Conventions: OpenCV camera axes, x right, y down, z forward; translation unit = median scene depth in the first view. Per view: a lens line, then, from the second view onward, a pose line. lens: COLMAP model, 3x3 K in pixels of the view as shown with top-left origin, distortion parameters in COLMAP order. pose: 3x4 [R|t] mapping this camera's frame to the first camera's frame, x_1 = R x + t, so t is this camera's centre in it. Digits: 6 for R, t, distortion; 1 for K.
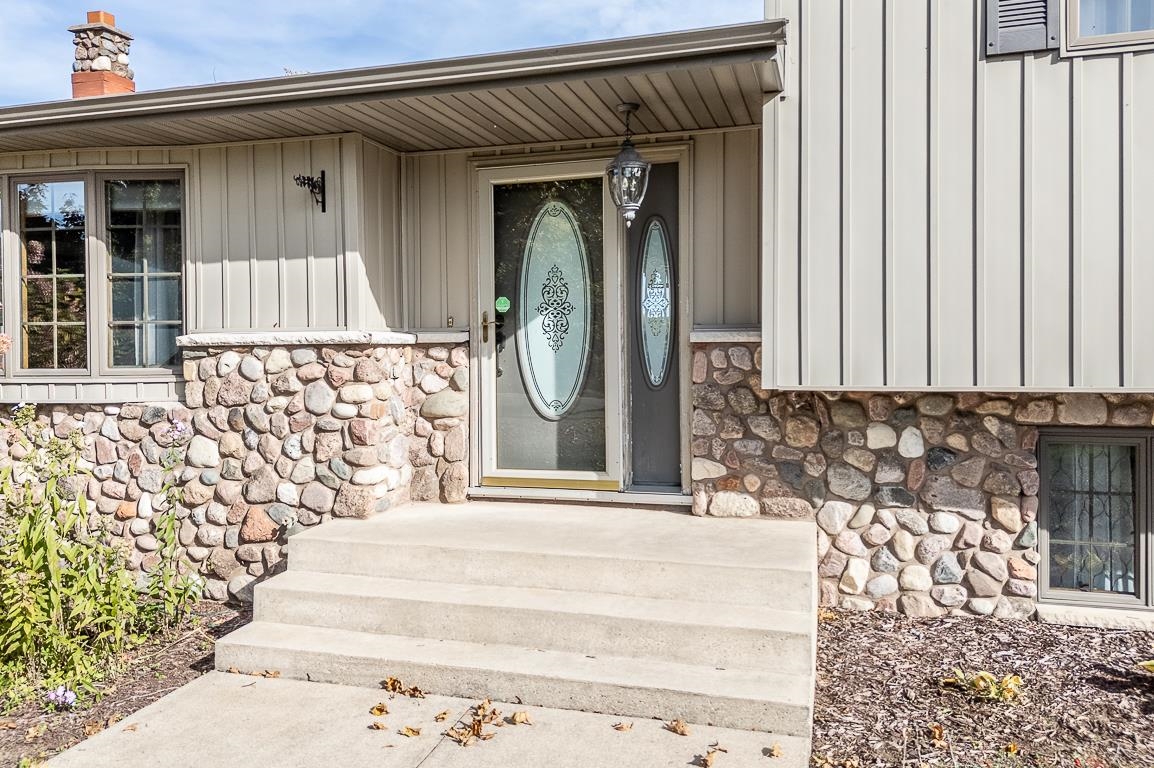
lens RADIAL K [[859.7, 0, 532.6], [0, 859.7, 354.5], [0, 0, 1]] dist [0.076311, -0.010320]
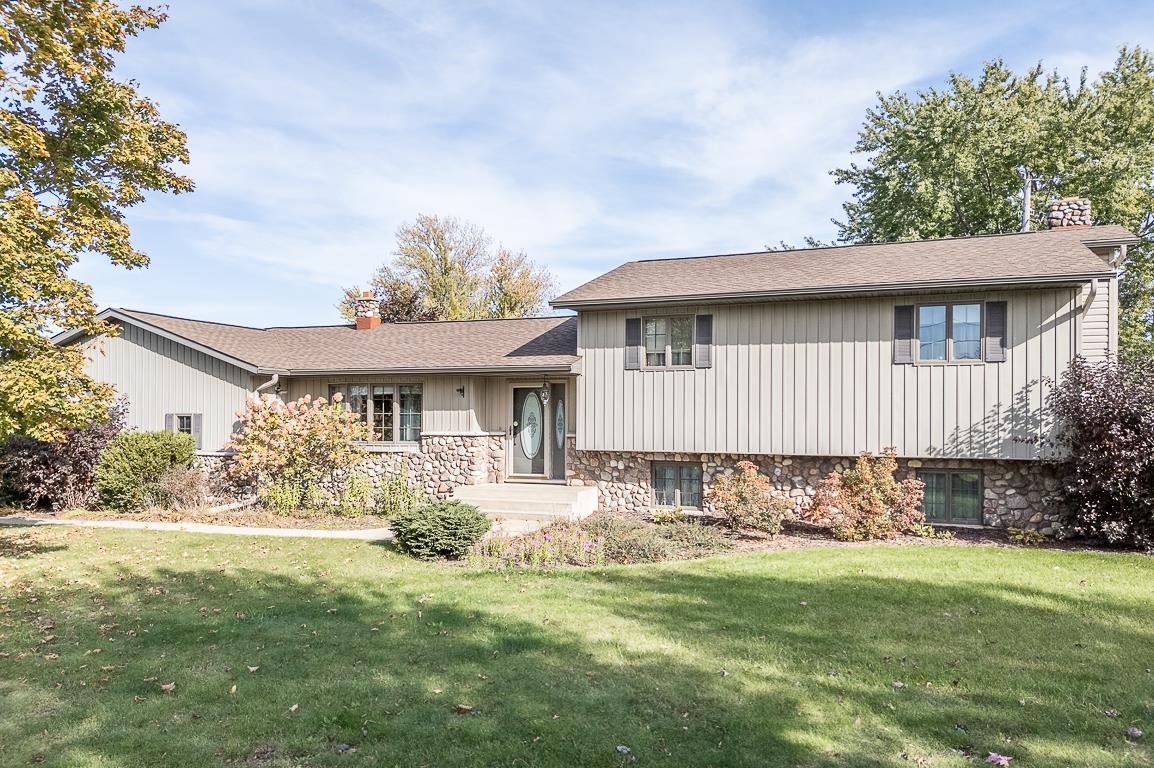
lens RADIAL K [[859.7, 0, 578.9], [0, 859.7, 389.2], [0, 0, 1]] dist [0.076311, -0.010320]
pose [[0.997893, 0.010045, -0.064093, 0.439079], [-0.012165, 0.999388, -0.032784, -0.089223], [0.063725, 0.033494, 0.997405, -2.404363]]
